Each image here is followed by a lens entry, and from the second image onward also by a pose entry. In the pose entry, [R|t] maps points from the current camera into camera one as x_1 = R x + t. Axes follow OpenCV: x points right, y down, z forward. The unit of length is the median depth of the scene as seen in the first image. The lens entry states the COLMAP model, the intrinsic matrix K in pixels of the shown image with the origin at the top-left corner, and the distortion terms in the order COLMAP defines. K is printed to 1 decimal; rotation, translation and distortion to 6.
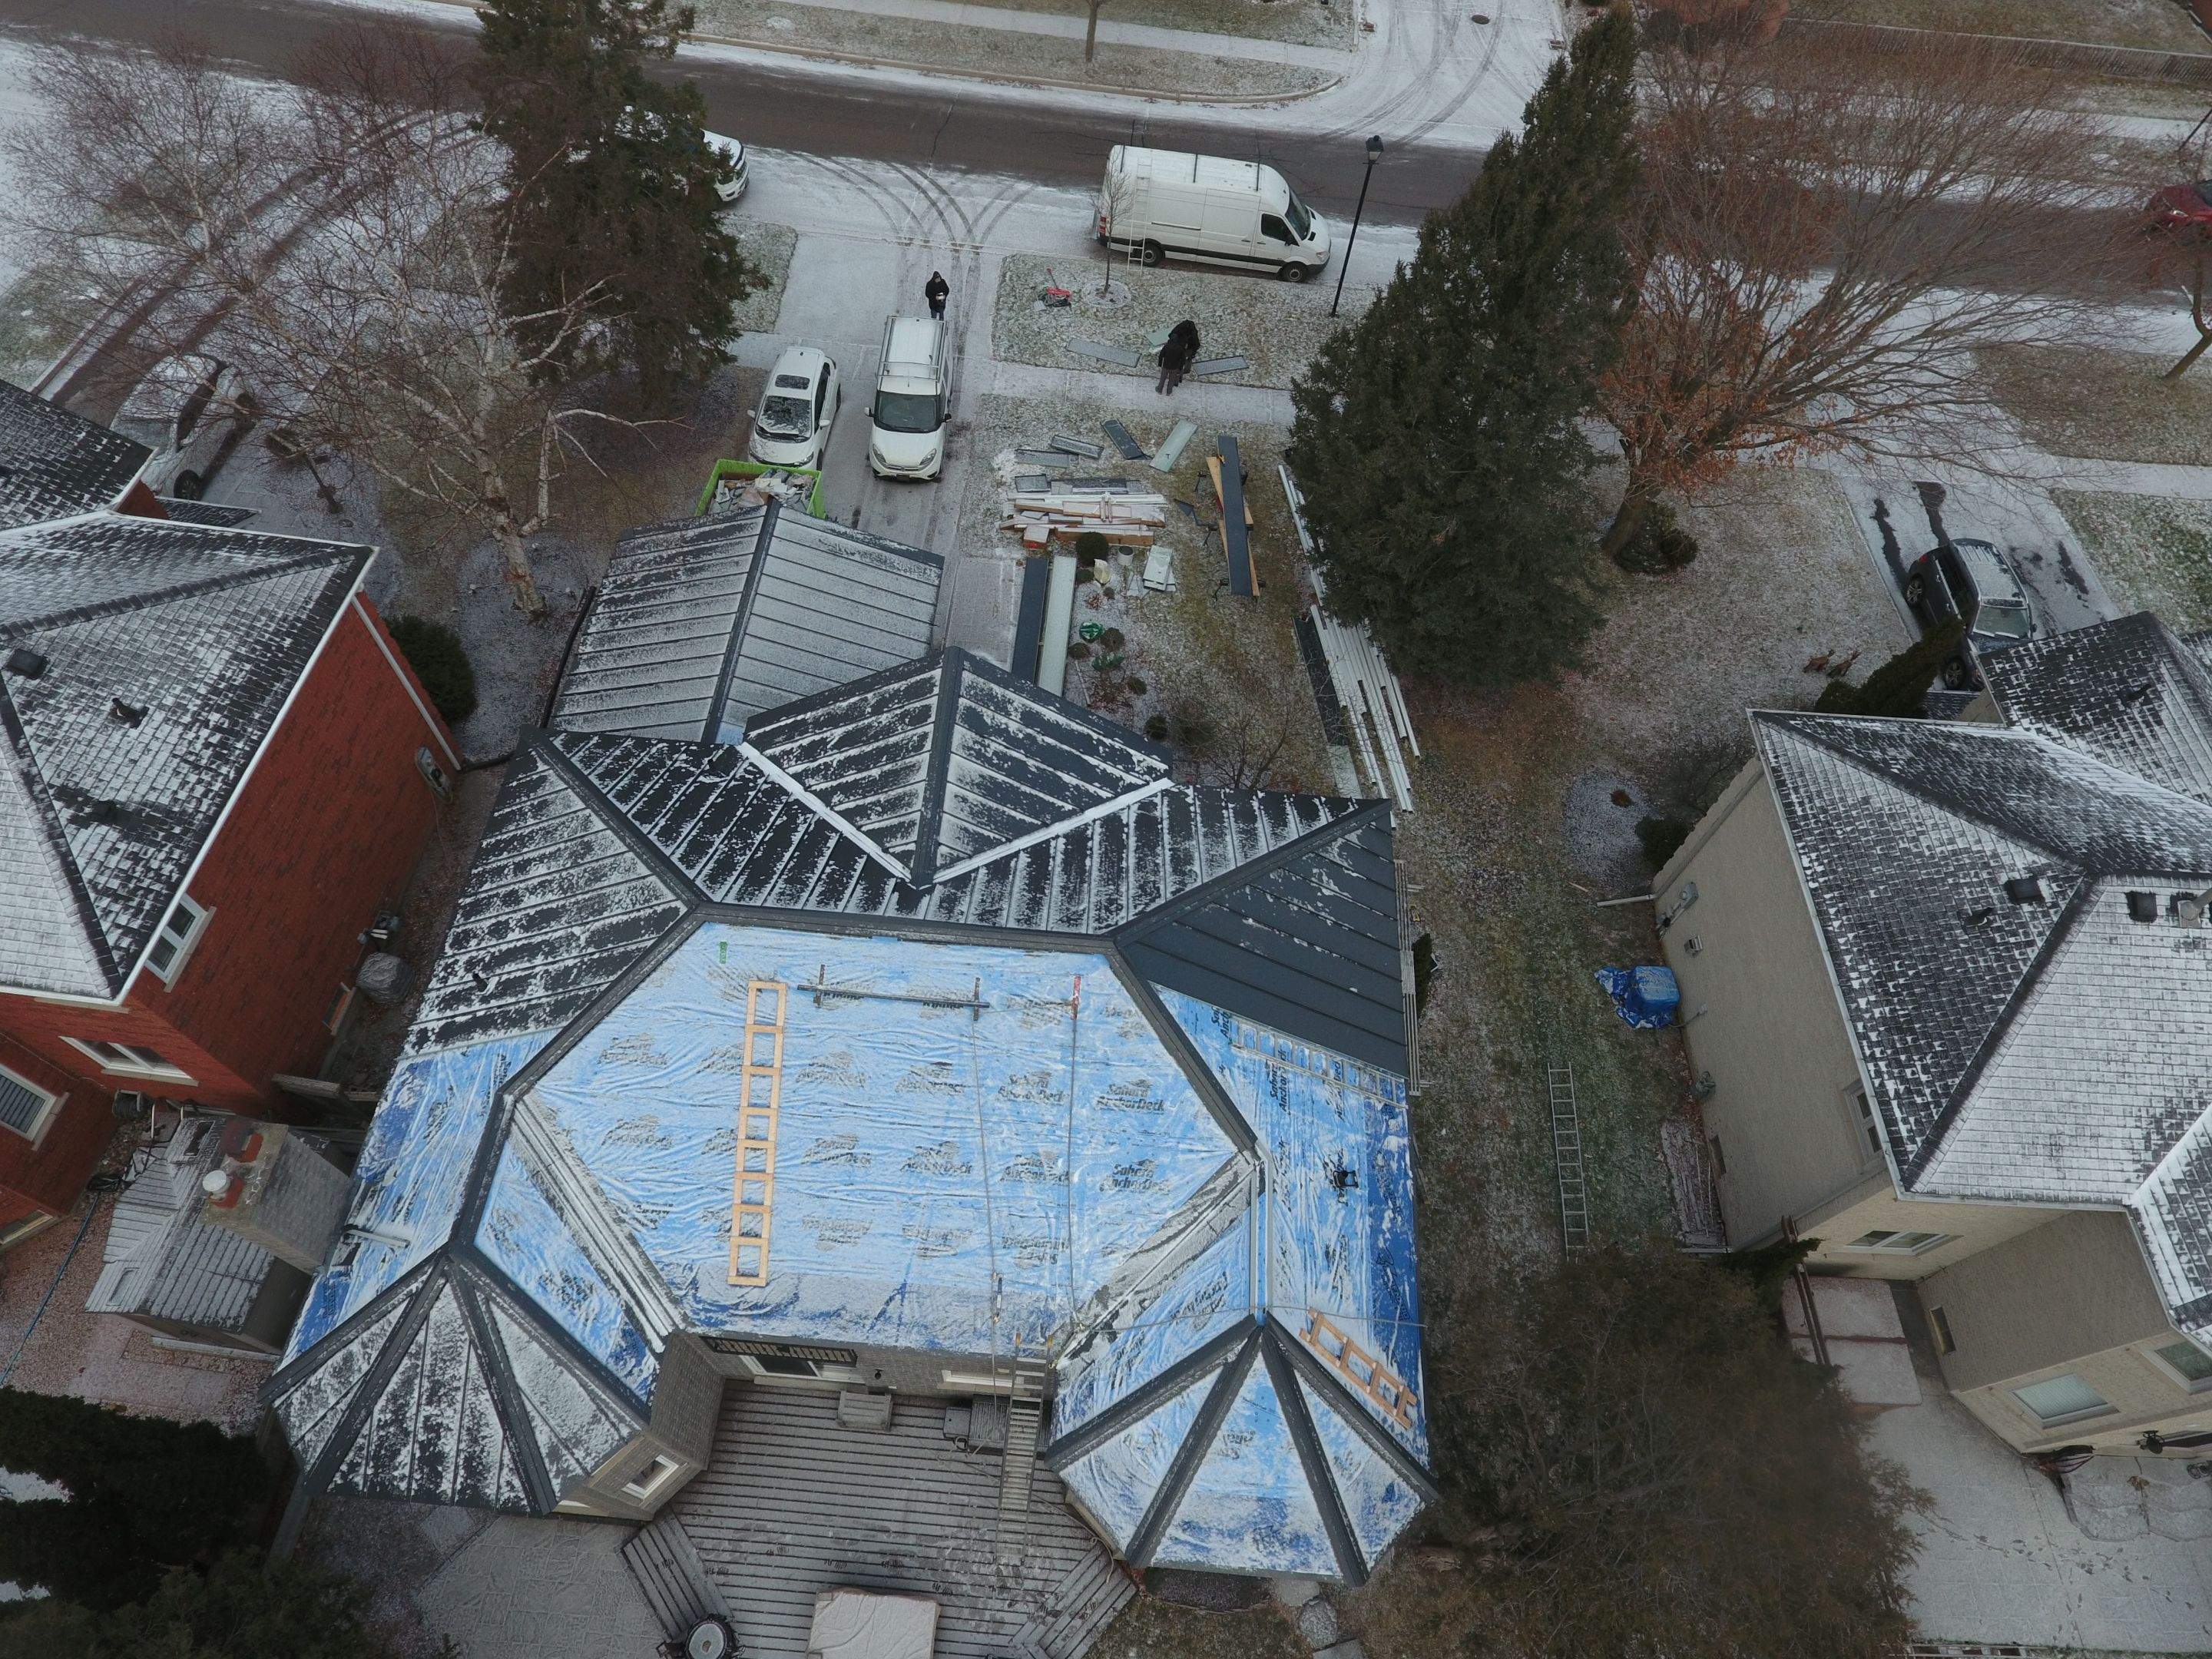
lens RADIAL K [[1308.9, 0, 1081.2], [0, 1308.9, 816.7], [0, 0, 1]] dist [-0.004439, -0.003285]
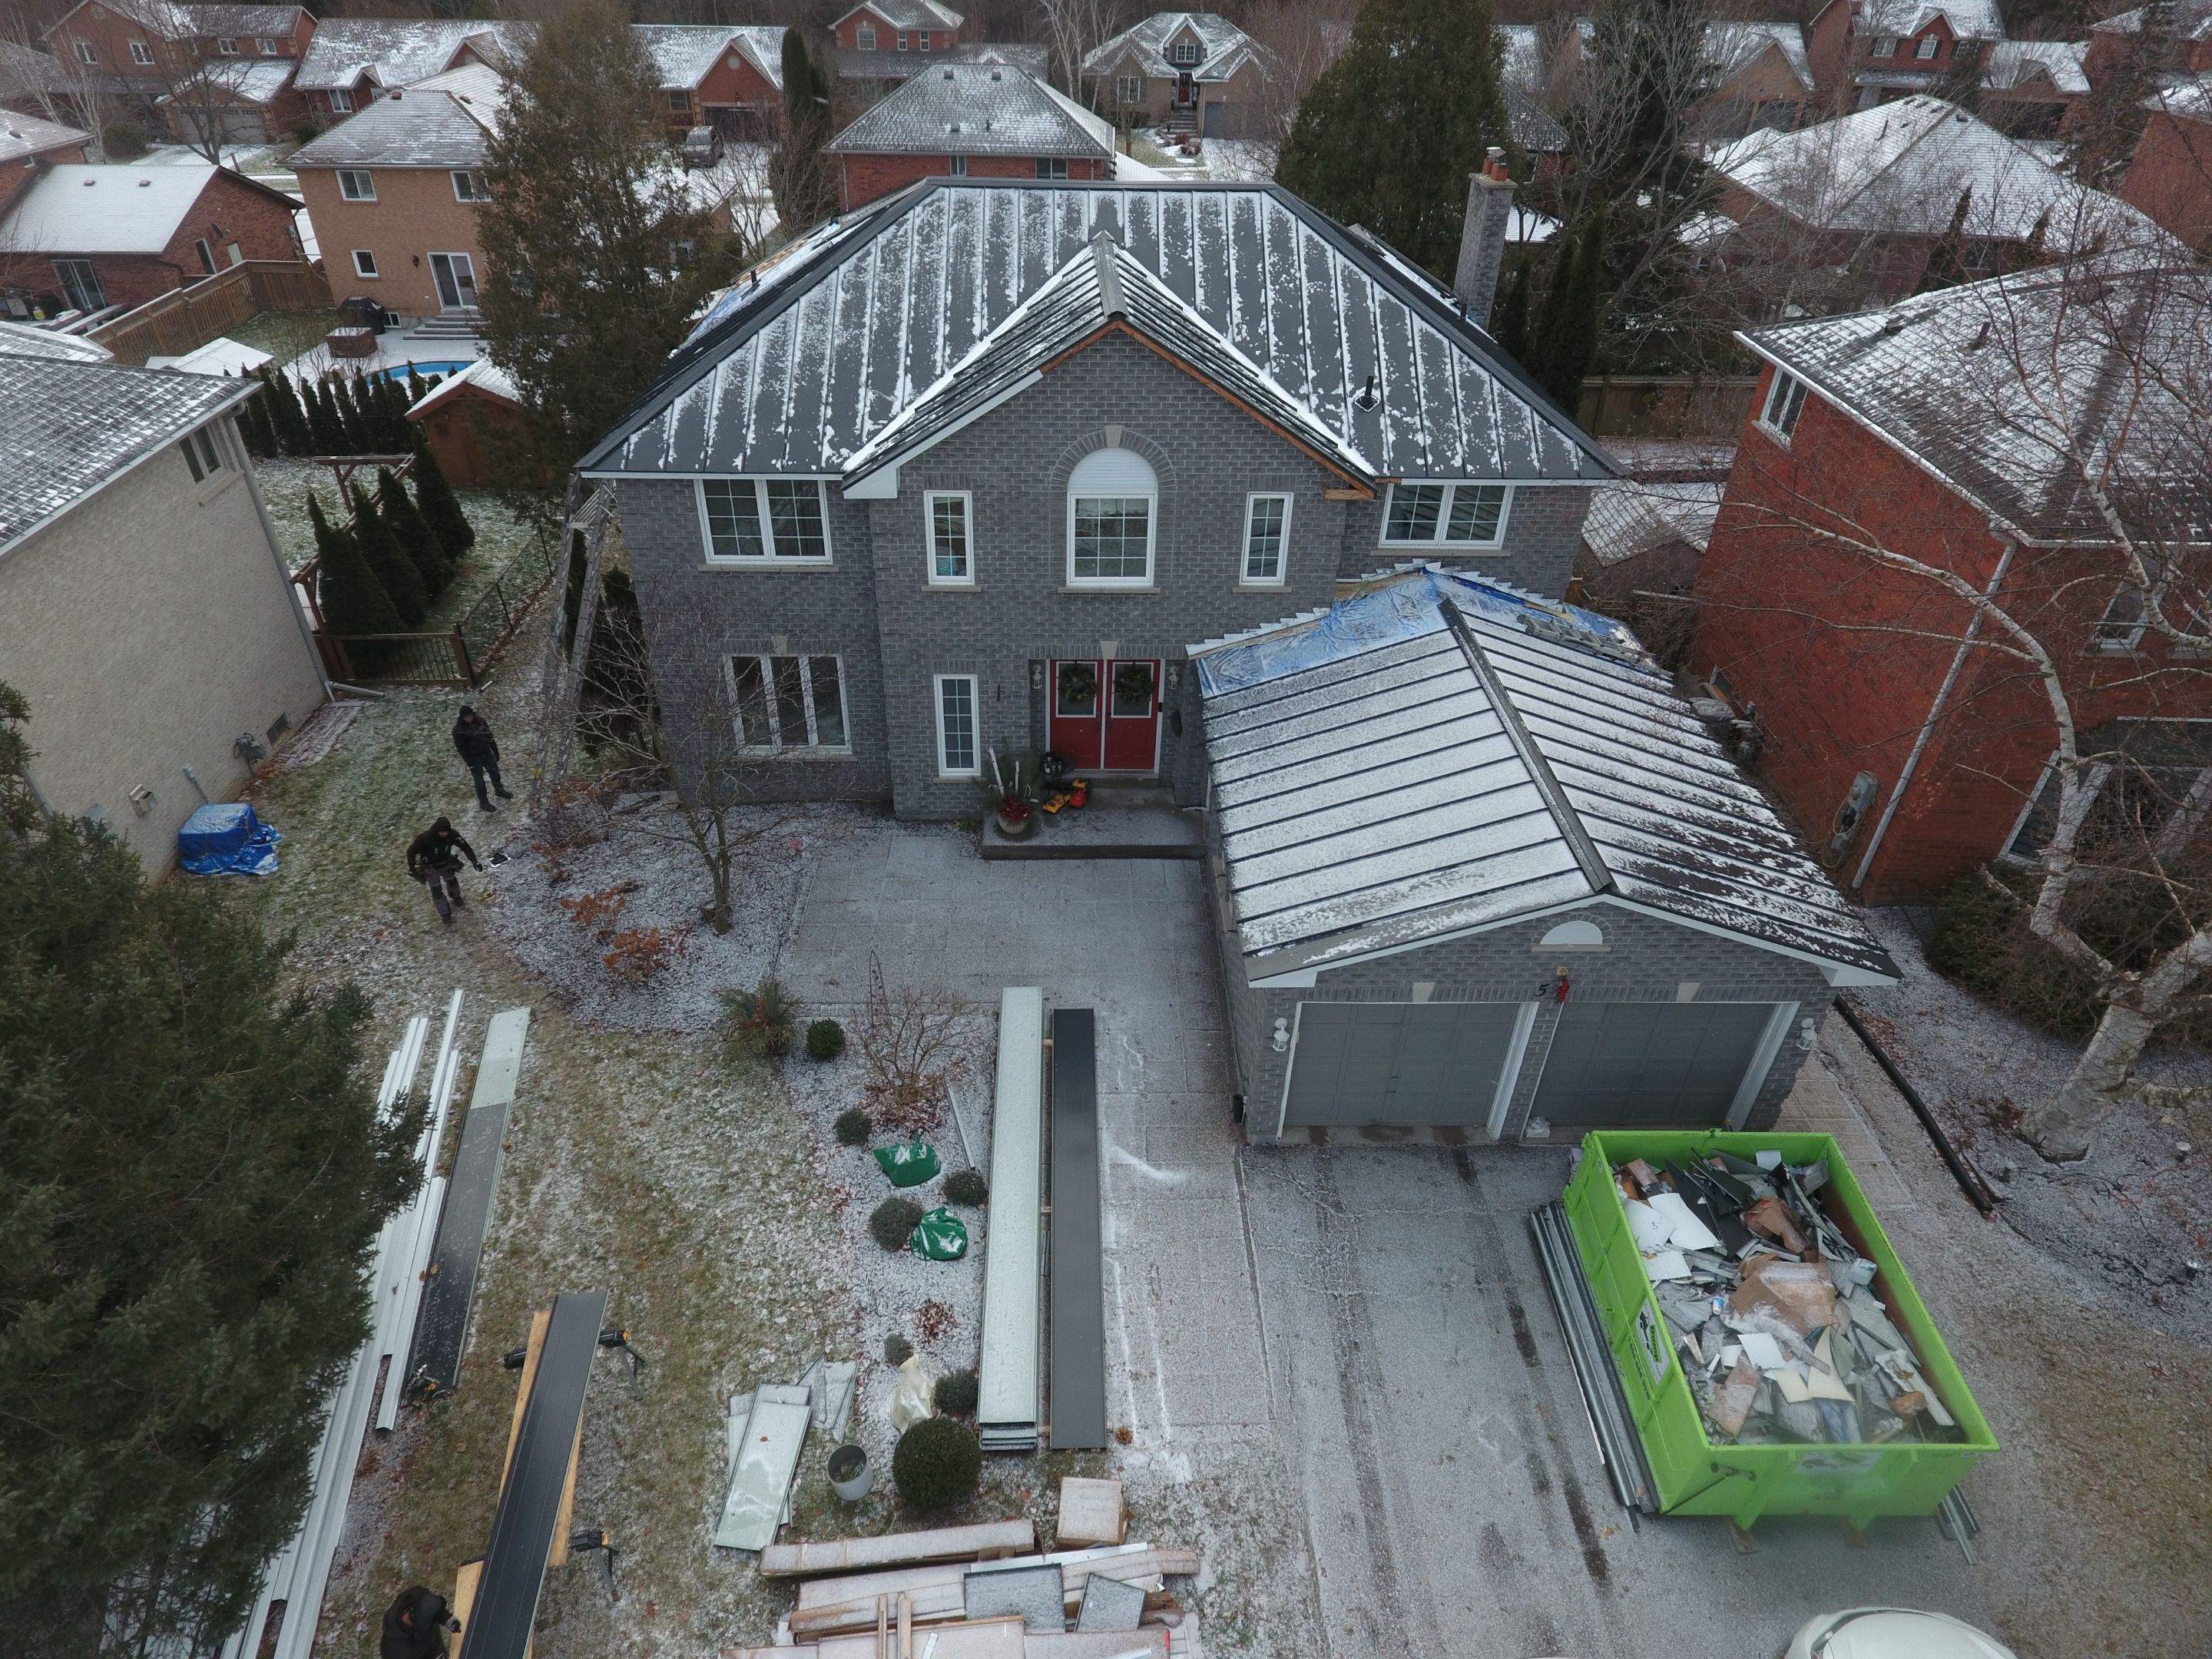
lens RADIAL K [[1276.6, 0, 1074.5], [0, 1276.6, 832.5], [0, 0, 1]] dist [-0.004135, -0.000506]
pose [[-0.993909, -0.000773, -0.110205, 0.017875], [-0.110096, -0.037994, 0.993195, -1.010477], [-0.004955, 0.999278, 0.037677, 1.430221]]
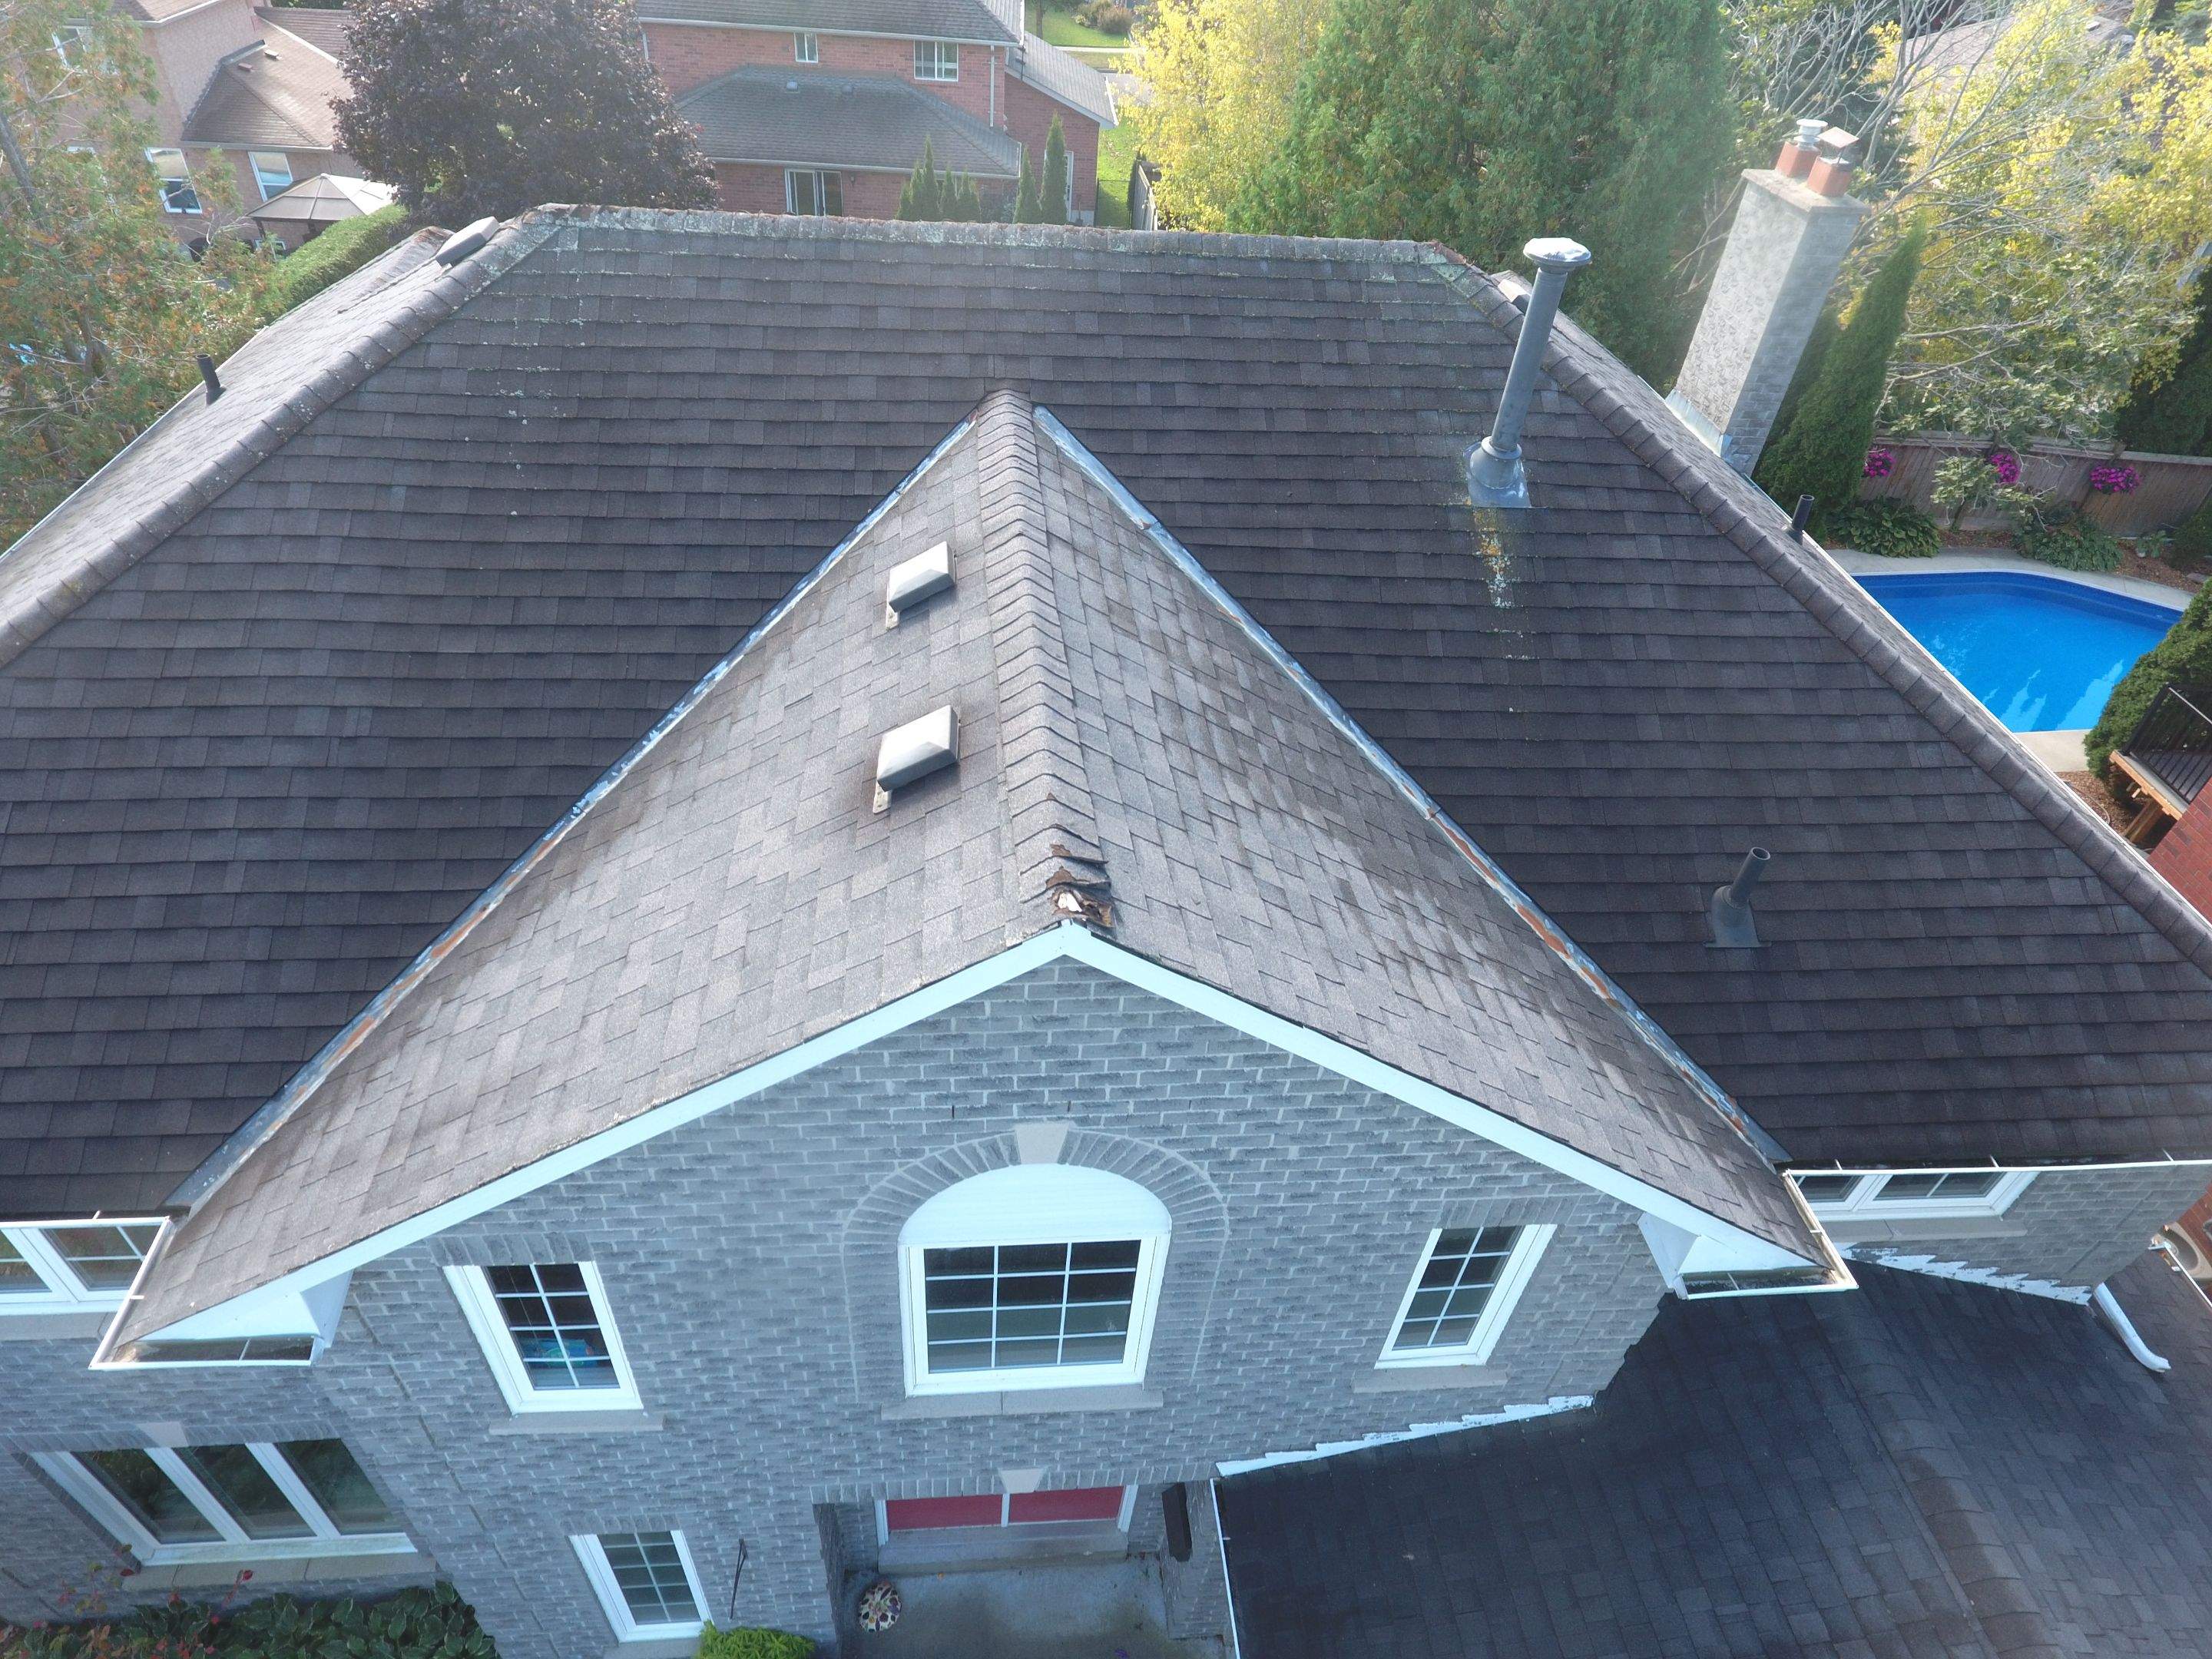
lens RADIAL K [[1276.6, 0, 1074.5], [0, 1276.6, 832.5], [0, 0, 1]] dist [-0.004135, -0.000506]
pose [[-0.982283, 0.008469, -0.187214, -0.067017], [-0.186856, -0.120702, 0.974944, -0.349429], [-0.014341, 0.992653, 0.120146, 1.069982]]
